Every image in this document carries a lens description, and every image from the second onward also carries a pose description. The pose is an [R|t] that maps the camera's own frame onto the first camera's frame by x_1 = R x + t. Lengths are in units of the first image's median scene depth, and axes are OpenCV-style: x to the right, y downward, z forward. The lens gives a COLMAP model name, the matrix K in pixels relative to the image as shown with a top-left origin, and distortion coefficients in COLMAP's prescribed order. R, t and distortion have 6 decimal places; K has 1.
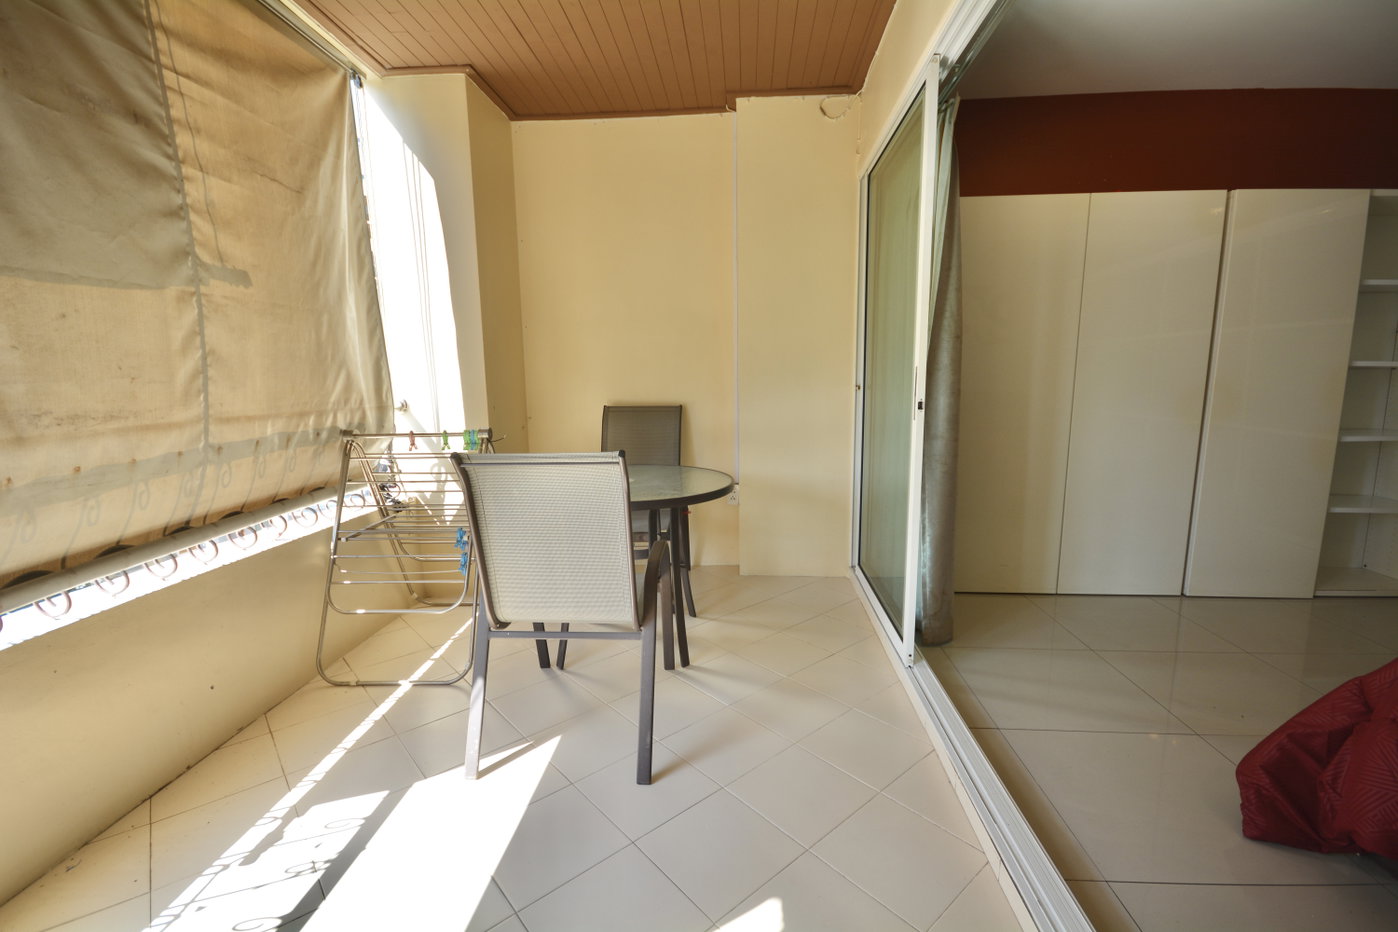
lens RADIAL K [[630.2, 0, 702.0], [0, 630.2, 473.5], [0, 0, 1]] dist [-0.005182, -0.001086]
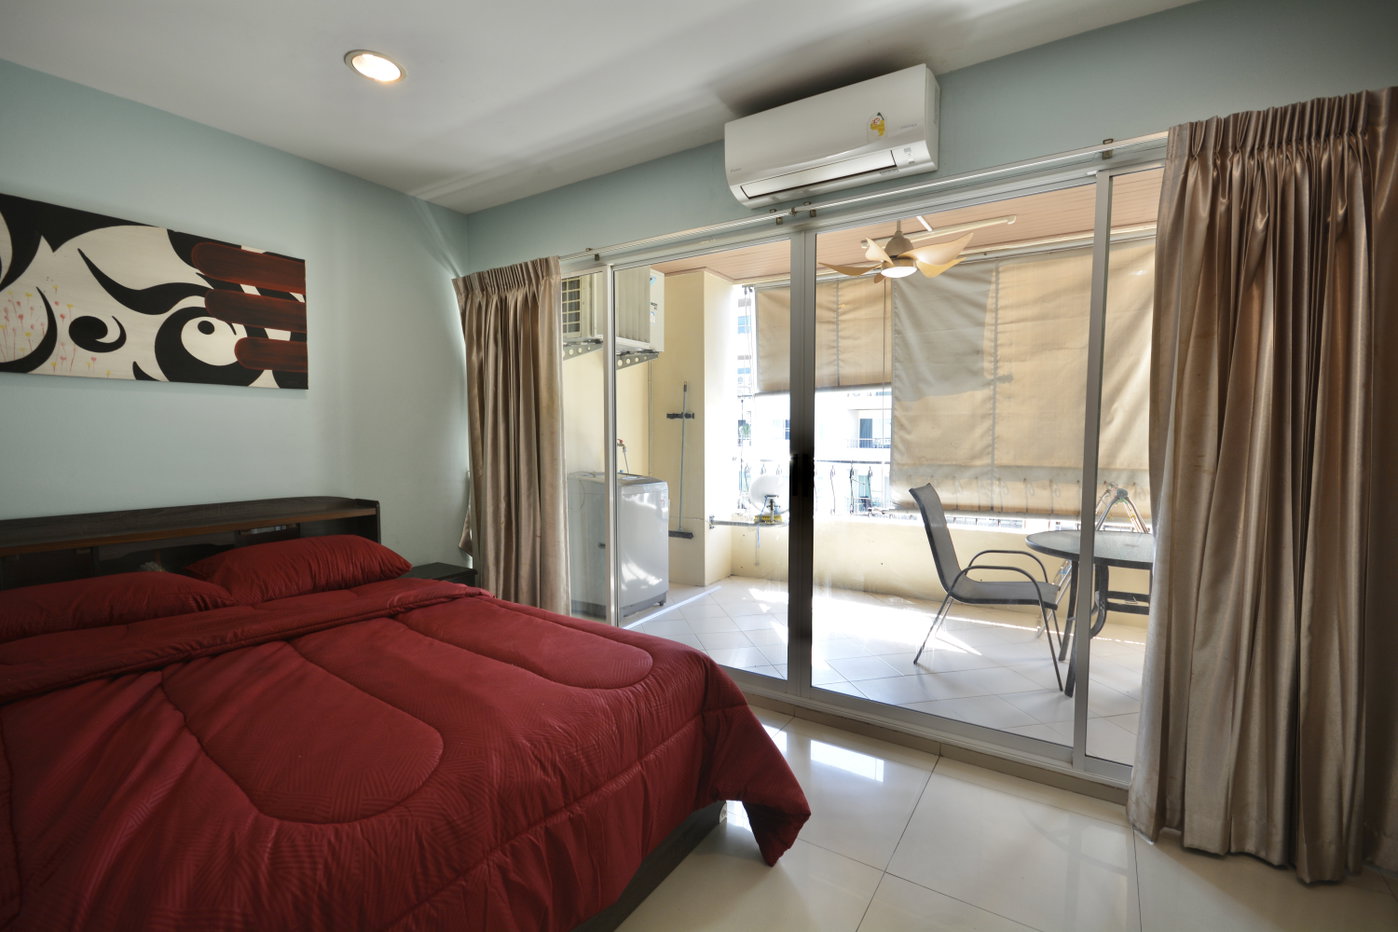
lens RADIAL K [[630.2, 0, 698.4], [0, 630.2, 469.2], [0, 0, 1]] dist [-0.005182, -0.001086]
pose [[-0.478645, 0.062655, -0.875770, 1.835766], [-0.140872, 0.979048, 0.147036, -0.268529], [0.866633, 0.193750, -0.459791, 1.153212]]
